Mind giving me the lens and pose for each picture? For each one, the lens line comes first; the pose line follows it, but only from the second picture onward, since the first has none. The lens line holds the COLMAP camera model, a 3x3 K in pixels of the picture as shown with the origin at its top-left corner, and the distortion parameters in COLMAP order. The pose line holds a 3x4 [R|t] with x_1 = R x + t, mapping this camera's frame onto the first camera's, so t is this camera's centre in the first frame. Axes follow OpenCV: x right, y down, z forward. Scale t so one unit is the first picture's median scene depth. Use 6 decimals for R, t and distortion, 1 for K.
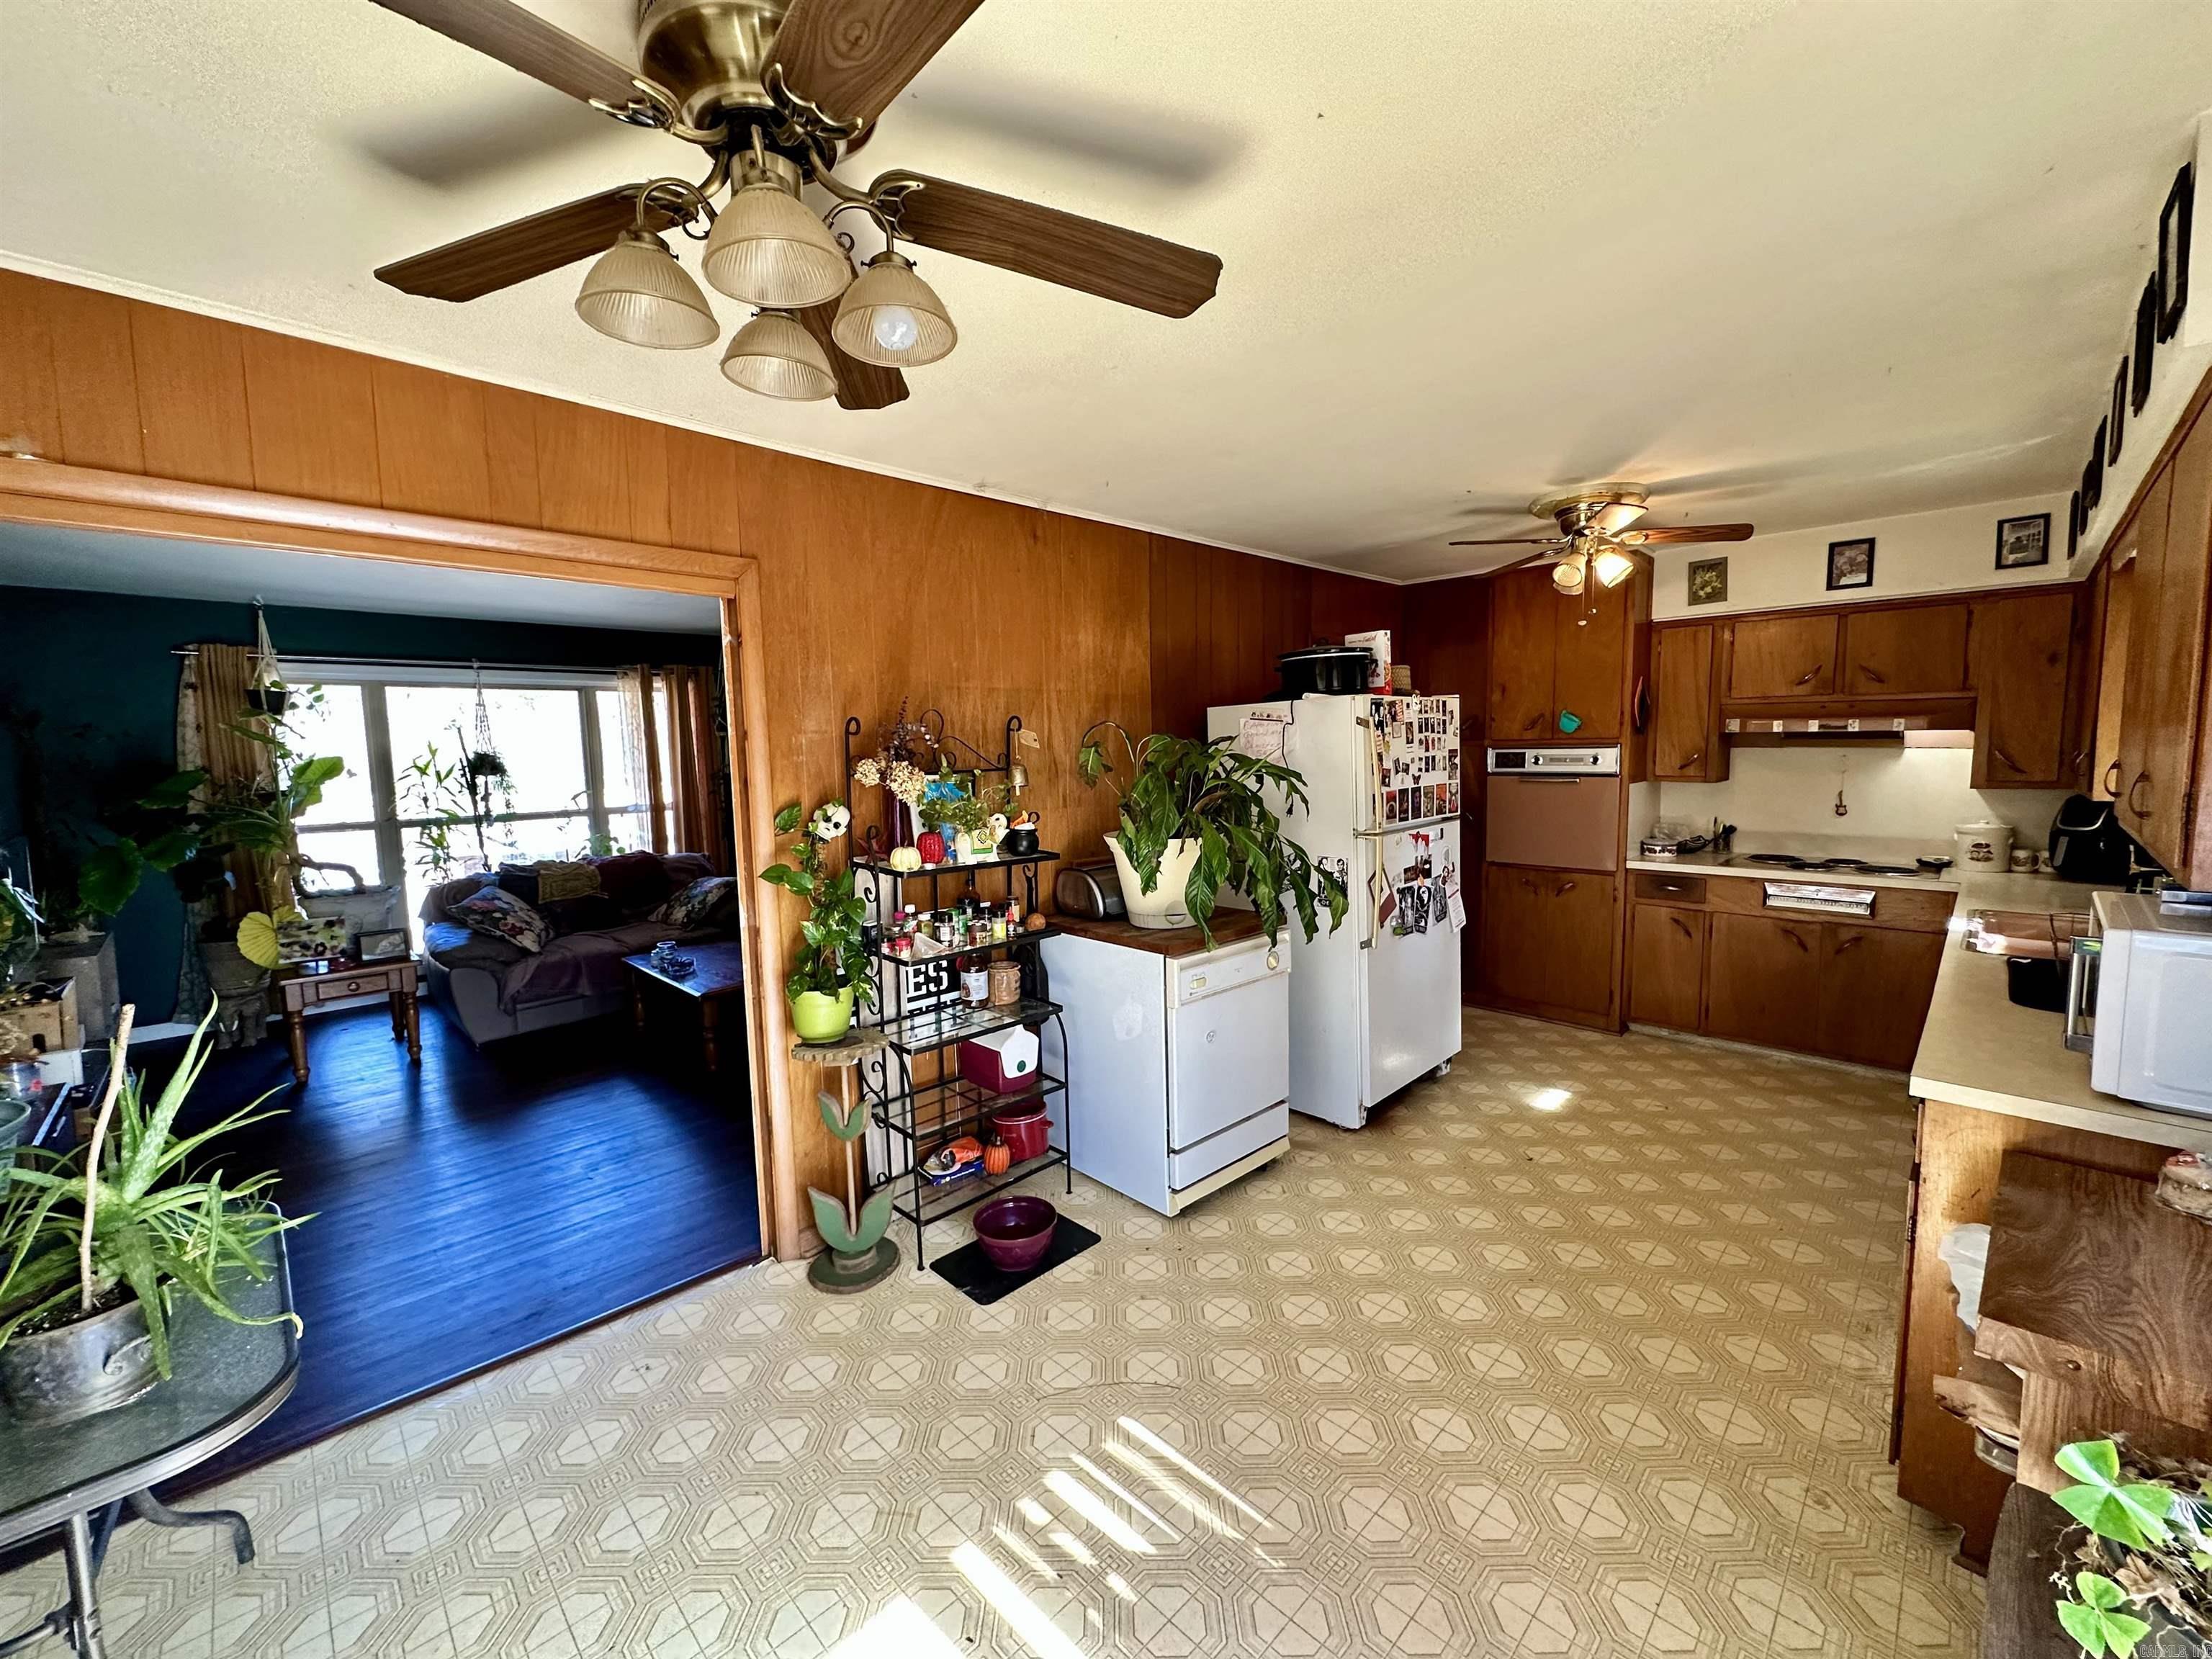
lens RADIAL K [[882.2, 0, 1108.5], [0, 882.2, 831.9], [0, 0, 1]] dist [-0.003170, 0.001001]
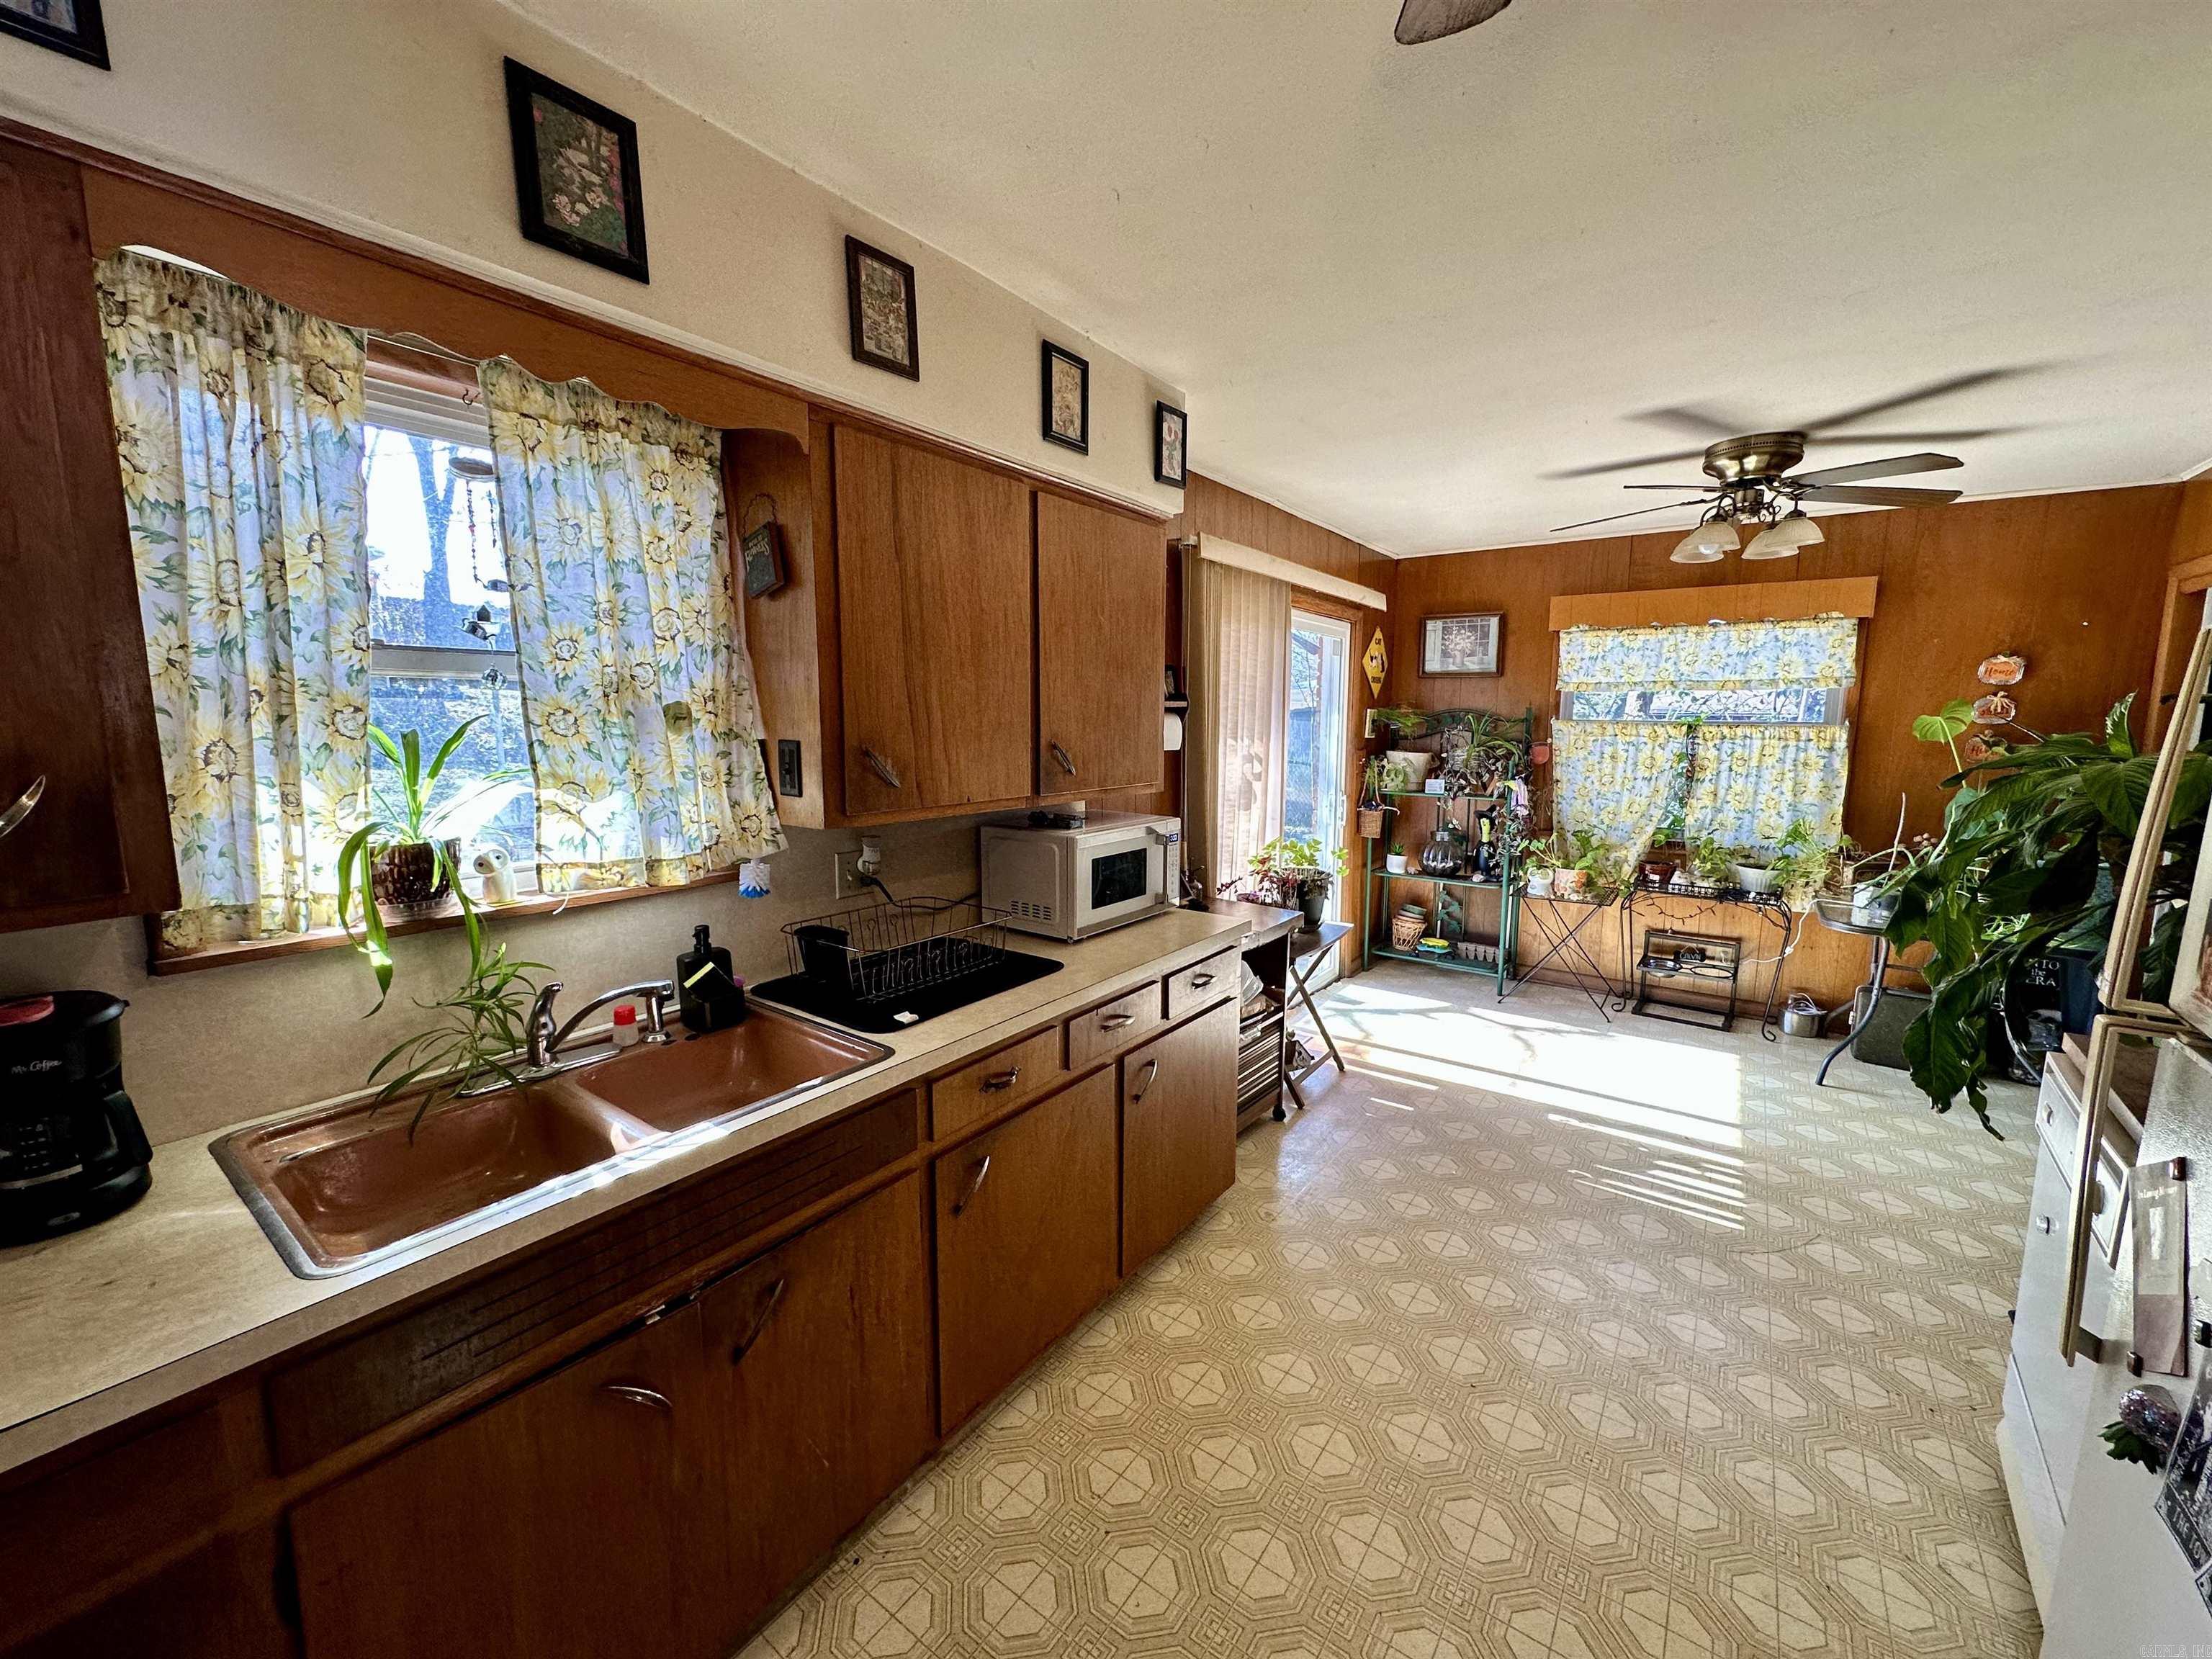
lens RADIAL K [[882.2, 0, 1120.2], [0, 882.2, 826.2], [0, 0, 1]] dist [-0.003170, 0.001001]
pose [[-0.985664, 0.037911, -0.164405, 0.569011], [-0.000774, 0.973403, 0.229100, -0.108414], [0.168717, 0.225942, -0.959419, 1.001609]]
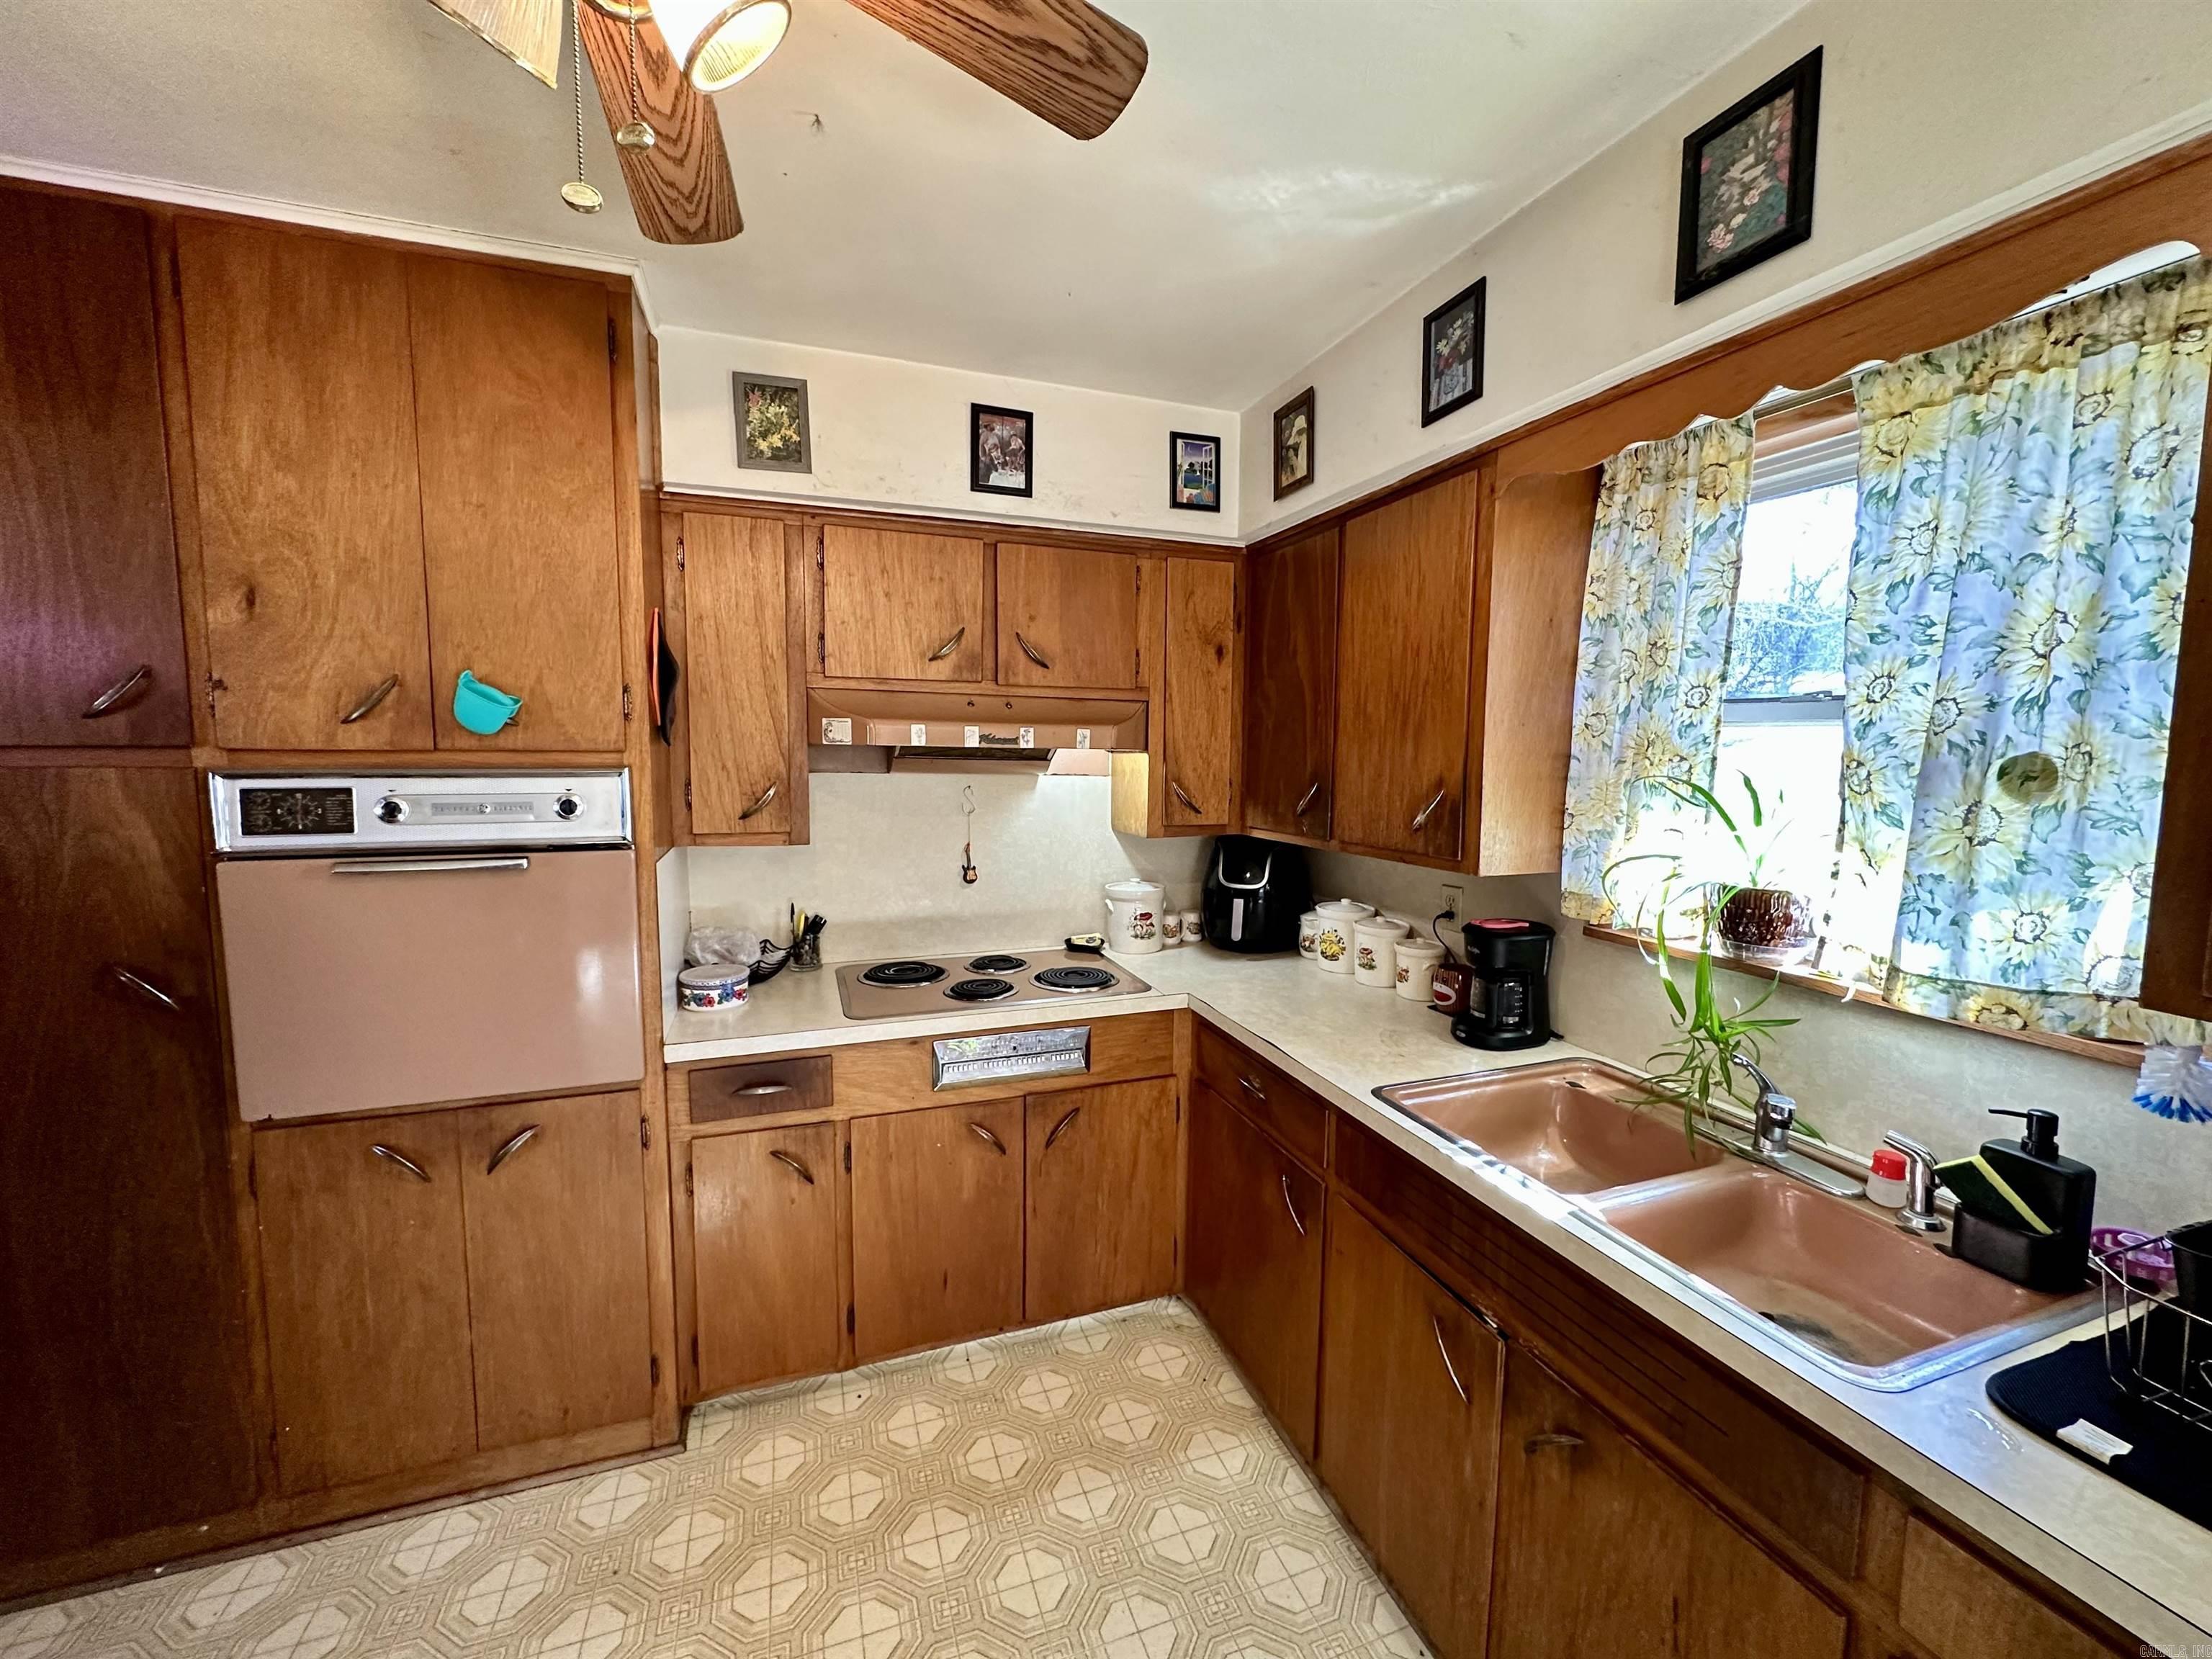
lens RADIAL K [[882.2, 0, 1104.7], [0, 882.2, 827.4], [0, 0, 1]] dist [-0.003170, 0.001001]
pose [[0.423747, -0.062084, 0.903650, 0.337928], [0.072021, 0.996799, 0.034711, -0.077100], [-0.902913, 0.050374, 0.426862, 0.694896]]
